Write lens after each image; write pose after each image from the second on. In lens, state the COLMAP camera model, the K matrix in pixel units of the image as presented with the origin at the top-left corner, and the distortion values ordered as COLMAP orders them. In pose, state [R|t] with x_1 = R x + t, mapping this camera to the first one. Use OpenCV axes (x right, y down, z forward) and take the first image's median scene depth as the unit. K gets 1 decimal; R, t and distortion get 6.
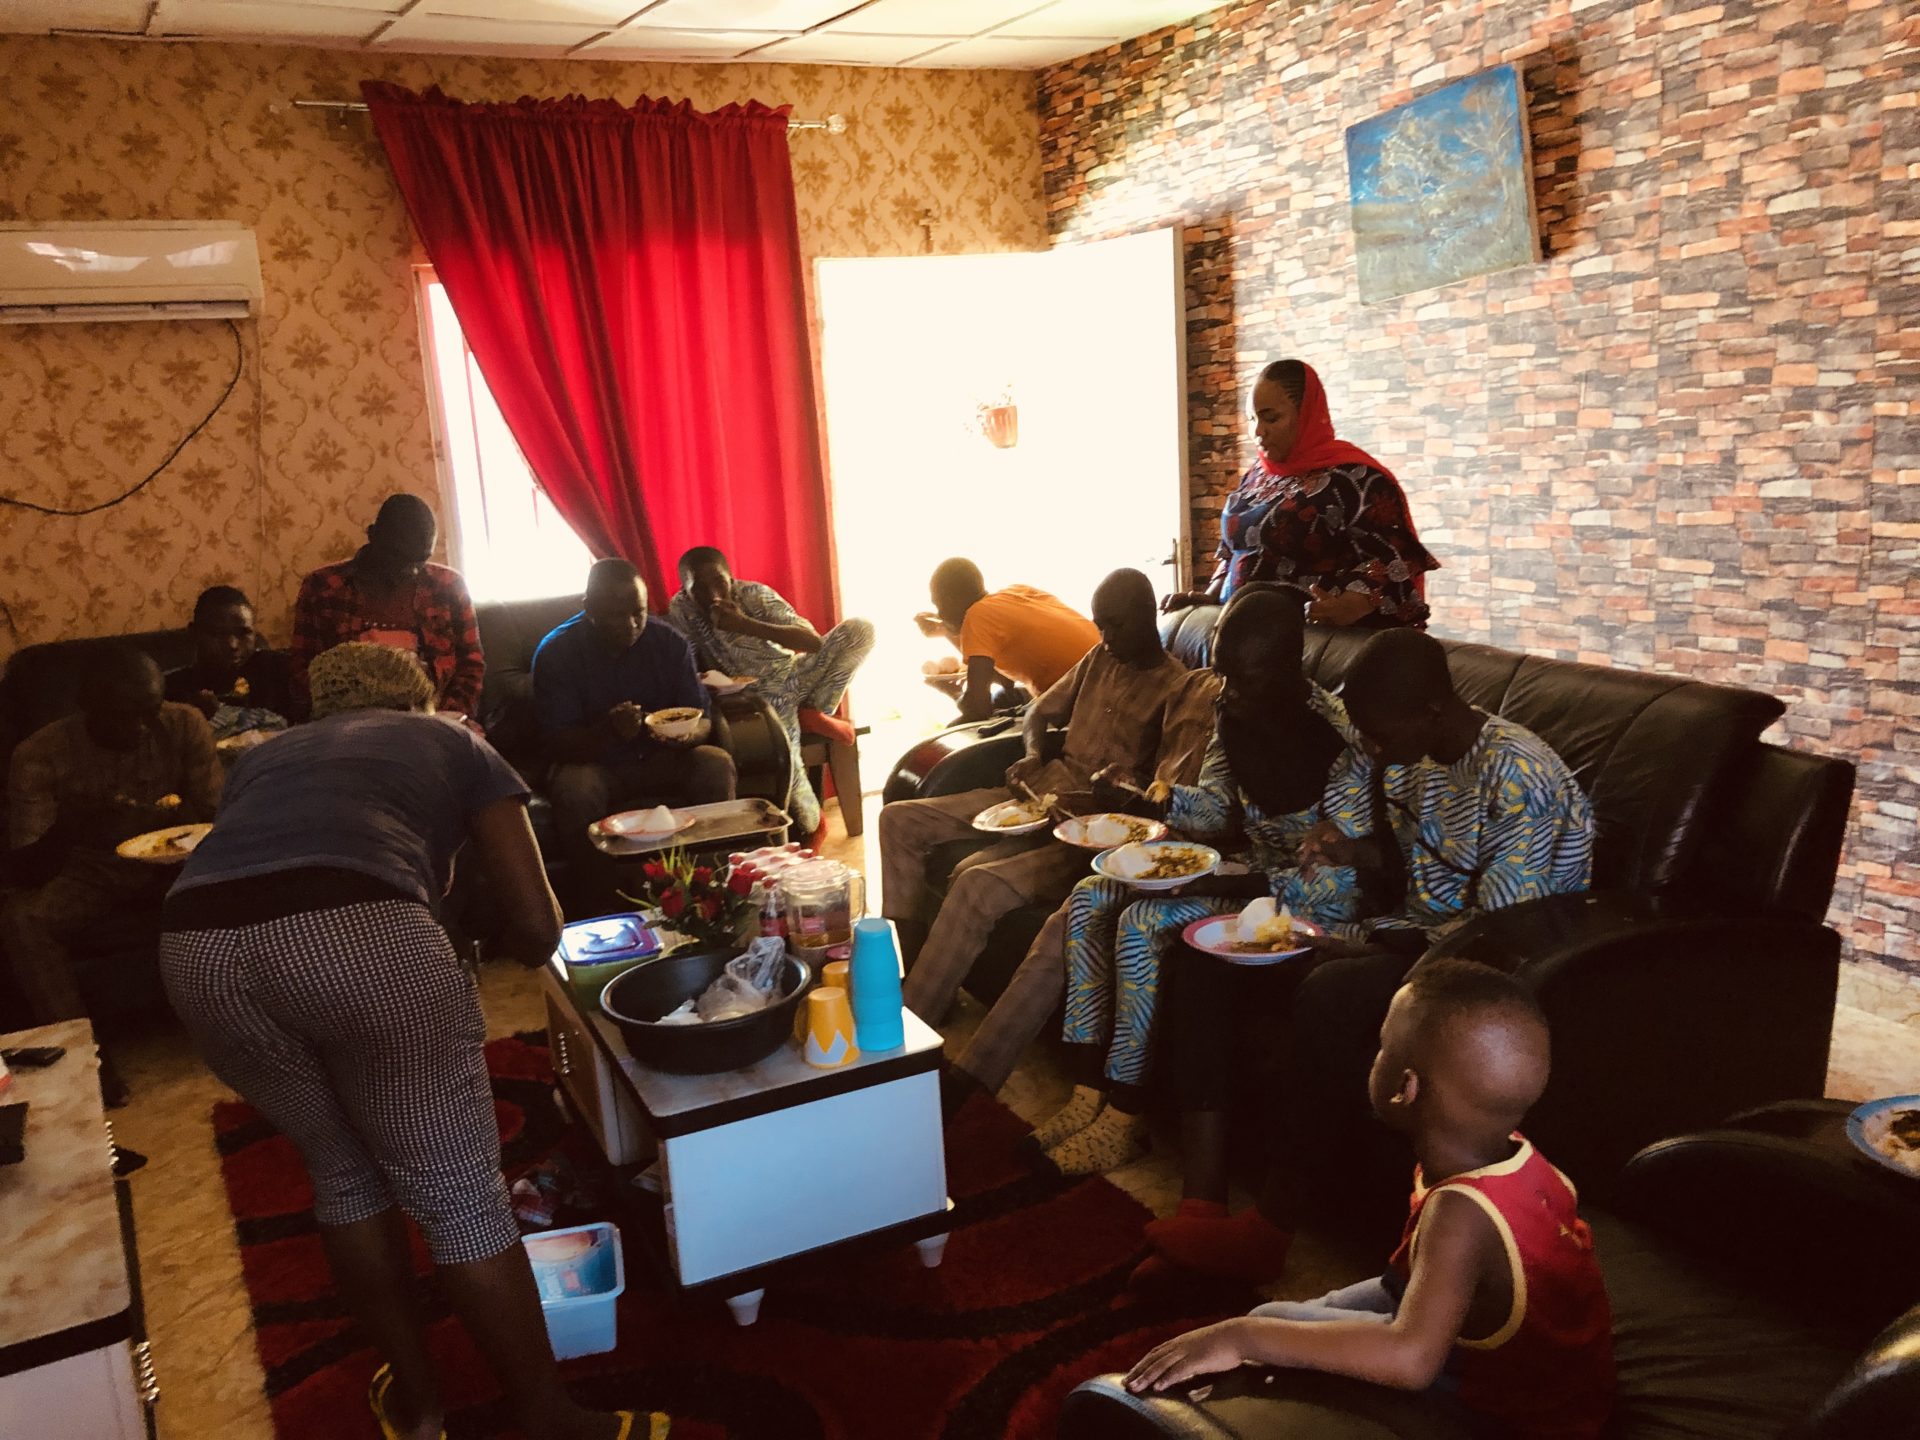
lens RADIAL K [[1535.6, 0, 960.0], [0, 1535.6, 748.2], [0, 0, 1]] dist [0.006716, -0.001201]
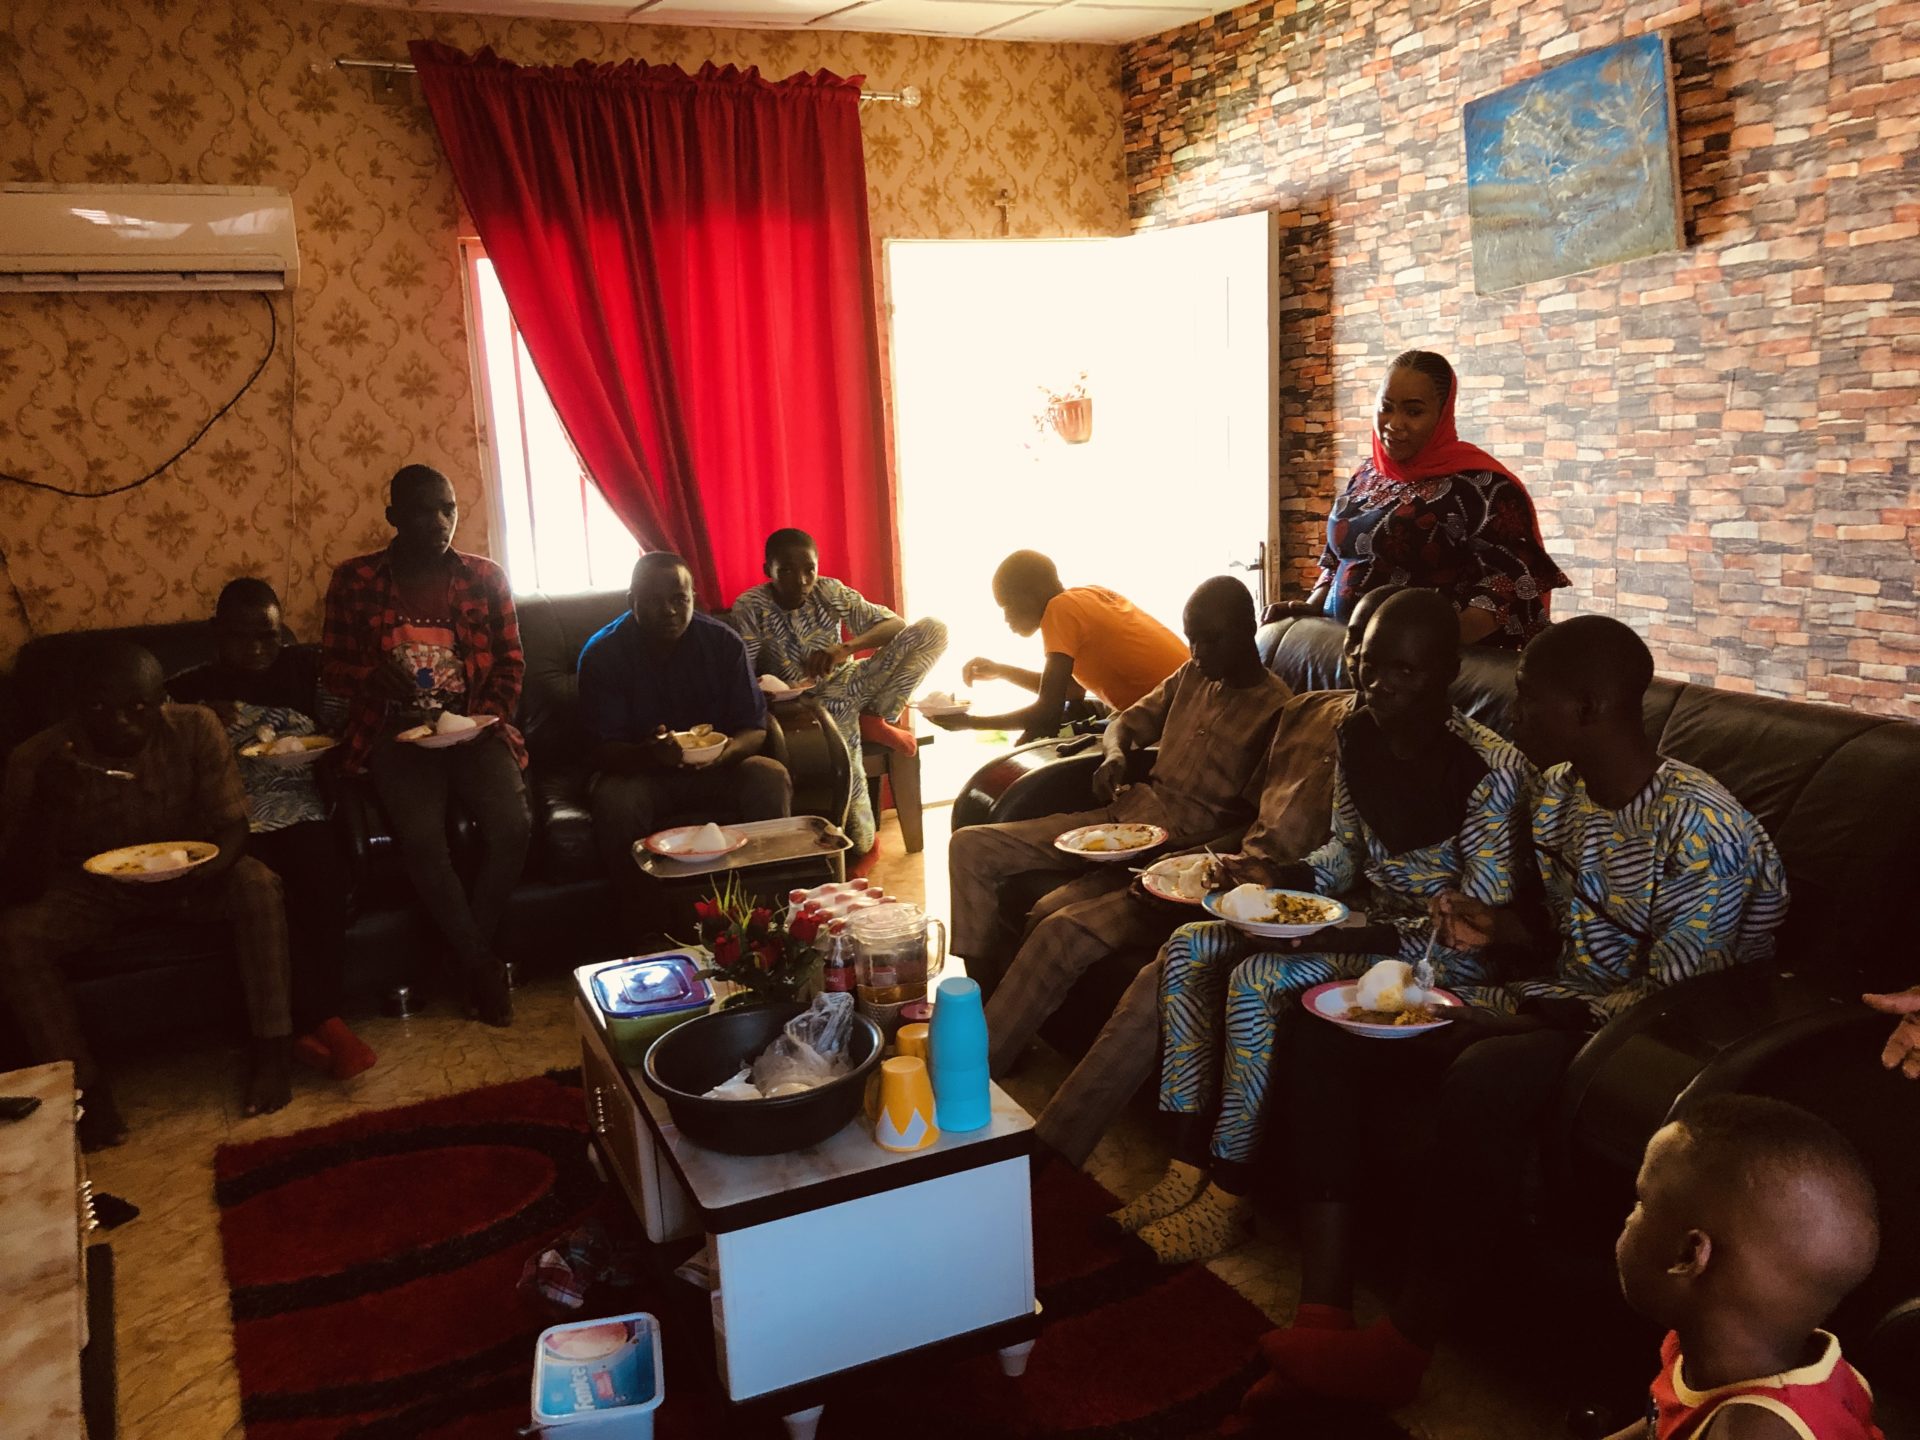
lens RADIAL K [[1470.5, 0, 960.0], [0, 1470.5, 720.0], [0, 0, 1]] dist [-0.001456, 0.002123]
pose [[0.999649, 0.020443, -0.016873, -0.031270], [-0.020589, 0.999751, -0.008559, -0.019588], [0.016694, 0.008904, 0.999821, 0.118344]]
